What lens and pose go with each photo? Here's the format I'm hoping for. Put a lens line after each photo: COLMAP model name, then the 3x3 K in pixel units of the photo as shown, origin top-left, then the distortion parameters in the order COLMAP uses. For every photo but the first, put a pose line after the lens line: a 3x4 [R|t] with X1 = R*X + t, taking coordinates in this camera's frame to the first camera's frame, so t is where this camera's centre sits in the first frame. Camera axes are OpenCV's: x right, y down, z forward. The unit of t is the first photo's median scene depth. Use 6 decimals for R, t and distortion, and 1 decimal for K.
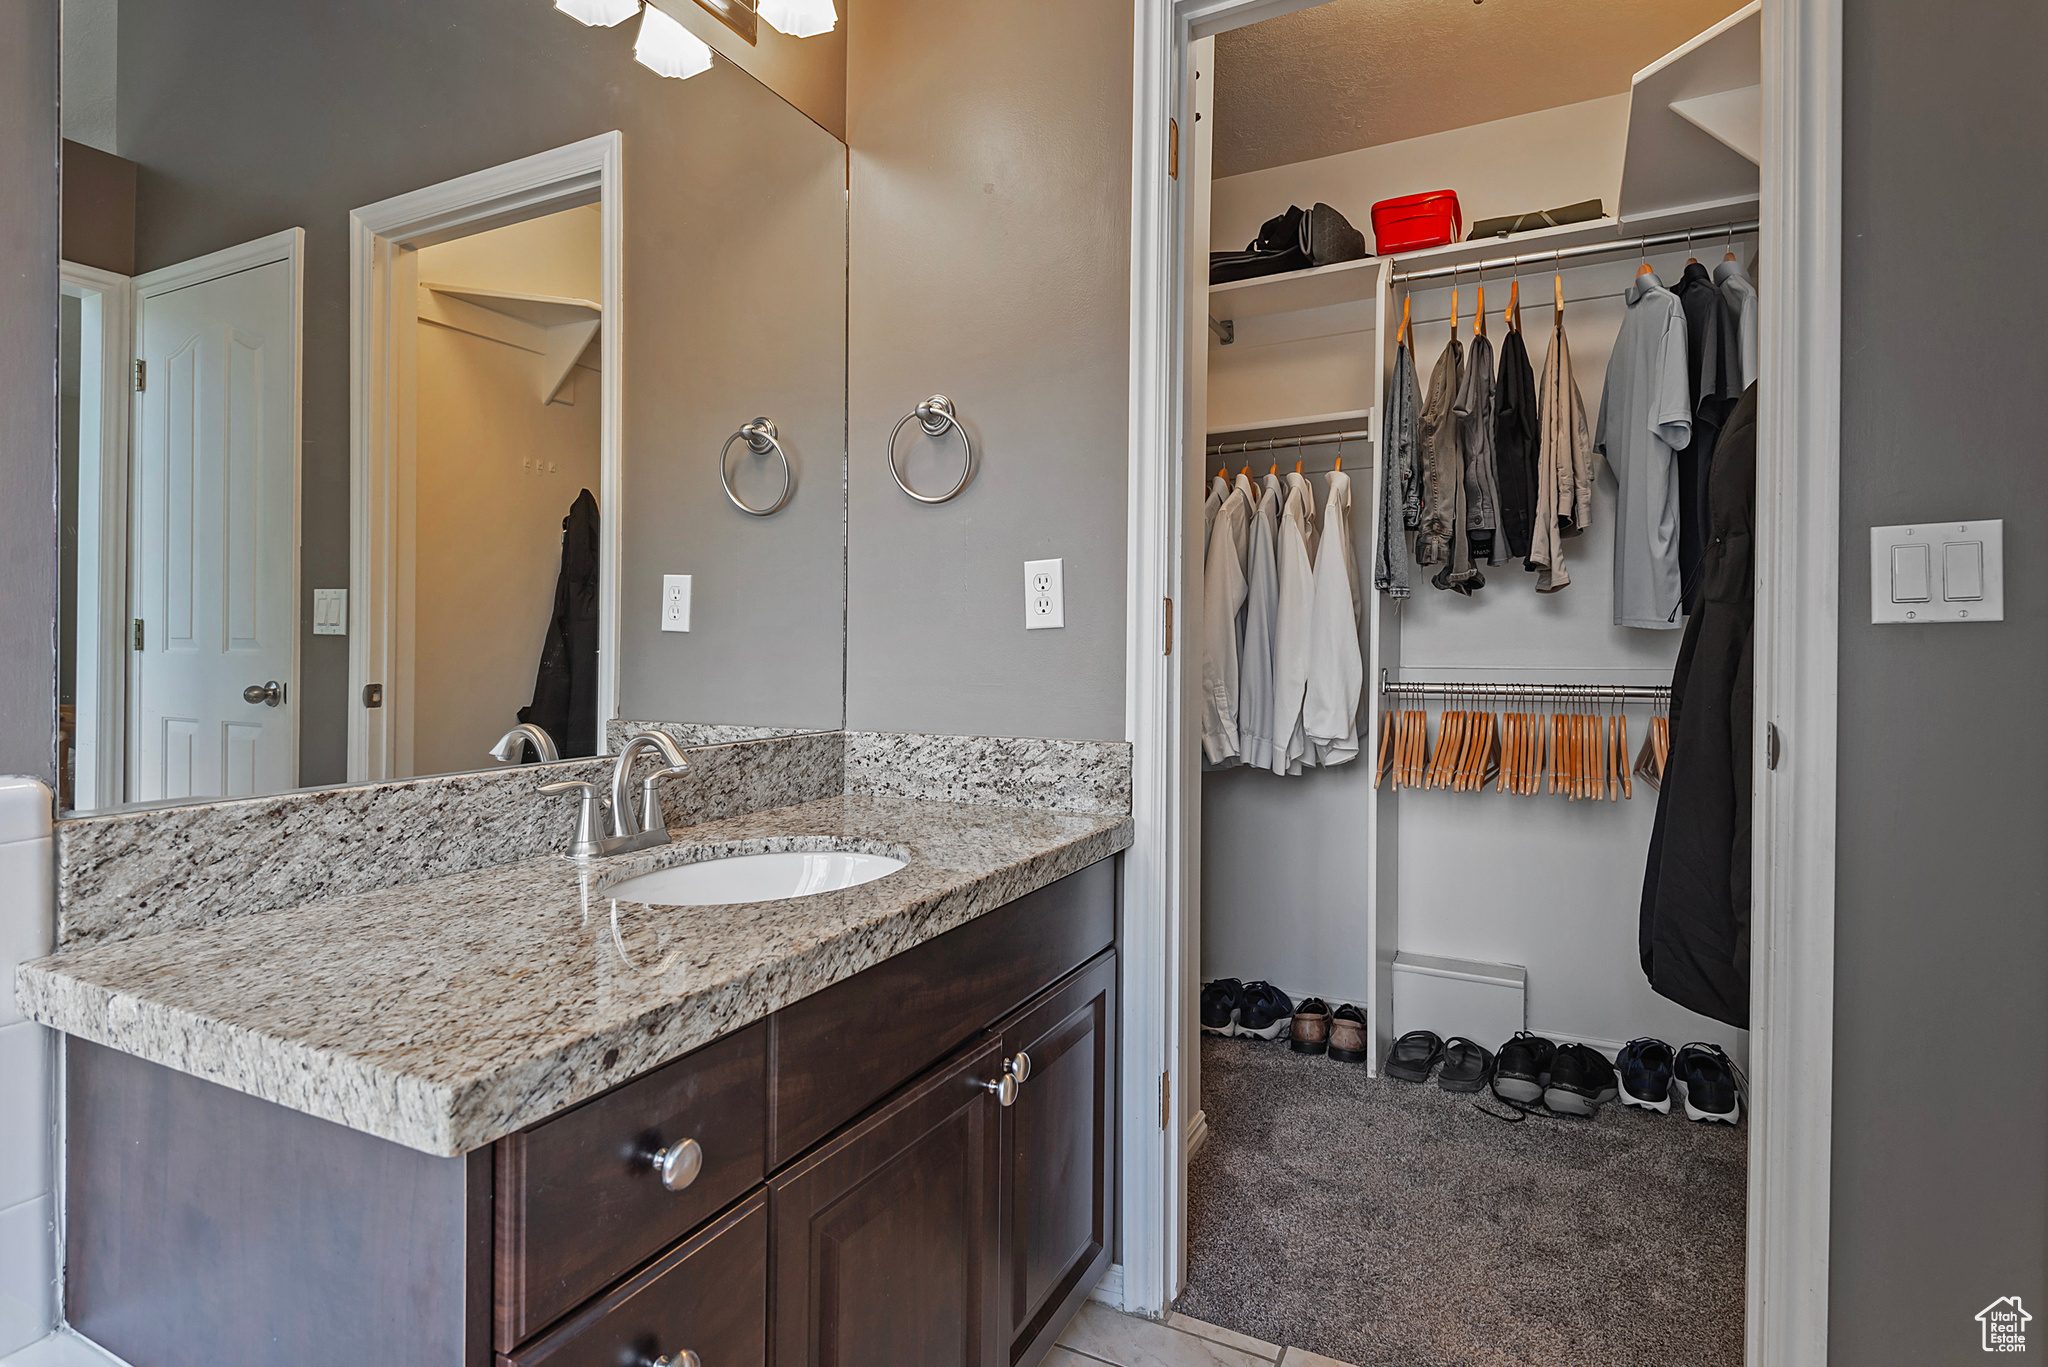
lens RADIAL K [[1053.8, 0, 1020.8], [0, 1053.8, 664.2], [0, 0, 1]] dist [-0.002682, -0.000418]
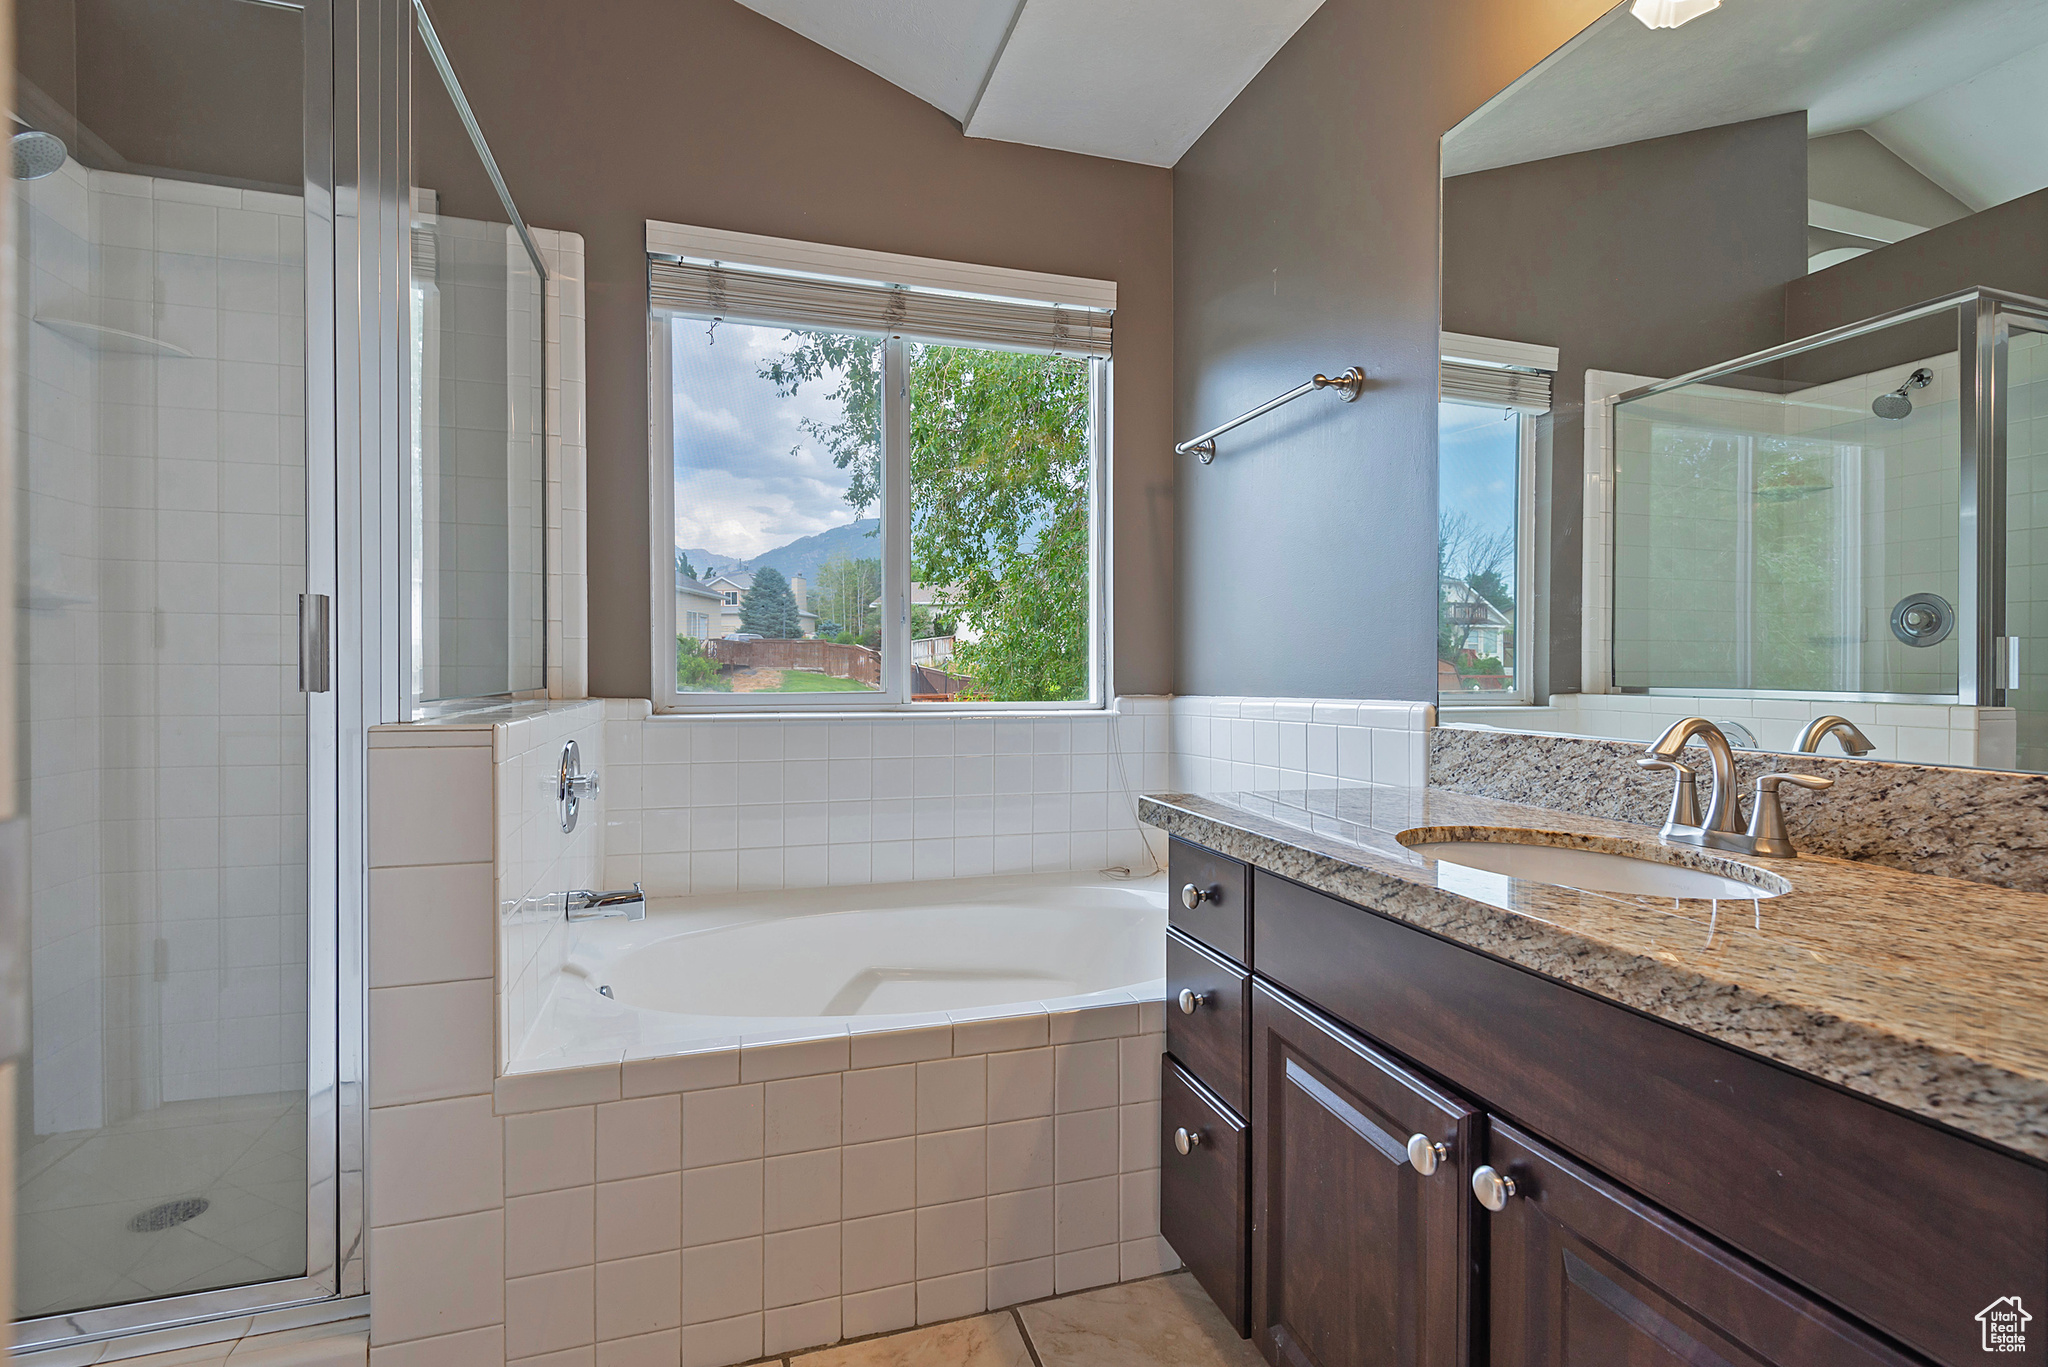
lens RADIAL K [[939.5, 0, 1021.6], [0, 939.5, 671.5], [0, 0, 1]] dist [-0.002571, -0.000249]
pose [[-0.715076, -0.000298, -0.699047, 0.821387], [-0.014004, 0.999805, 0.013899, 0.022321], [0.698906, 0.019729, -0.714941, 1.463631]]
